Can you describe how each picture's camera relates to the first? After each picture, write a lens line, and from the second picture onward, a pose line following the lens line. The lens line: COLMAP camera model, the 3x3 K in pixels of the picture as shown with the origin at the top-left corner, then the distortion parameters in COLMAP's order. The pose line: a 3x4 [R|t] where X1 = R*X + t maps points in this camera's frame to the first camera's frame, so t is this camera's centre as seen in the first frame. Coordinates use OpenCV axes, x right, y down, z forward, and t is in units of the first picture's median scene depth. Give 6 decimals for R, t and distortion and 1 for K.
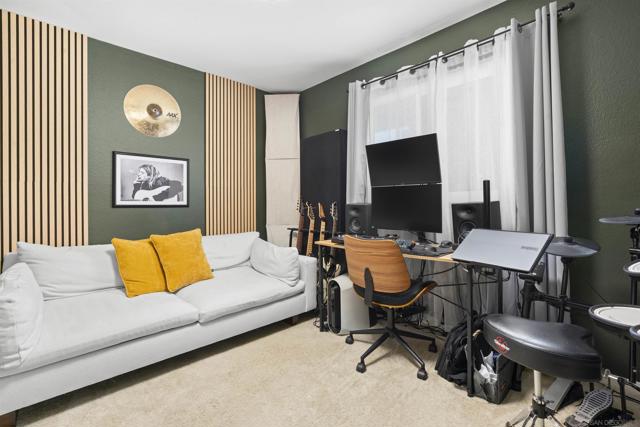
lens RADIAL K [[288.5, 0, 320.0], [0, 288.5, 213.5], [0, 0, 1]] dist [-0.001120, 0.000849]
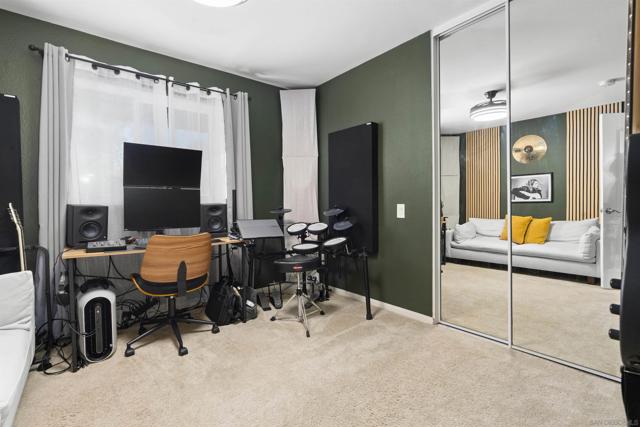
lens RADIAL K [[288.5, 0, 320.0], [0, 288.5, 213.5], [0, 0, 1]] dist [-0.001120, 0.000849]
pose [[0.087434, -0.033846, 0.995595, -0.867730], [0.032199, 0.998996, 0.031134, -0.014631], [-0.995650, 0.029335, 0.088436, 0.348407]]
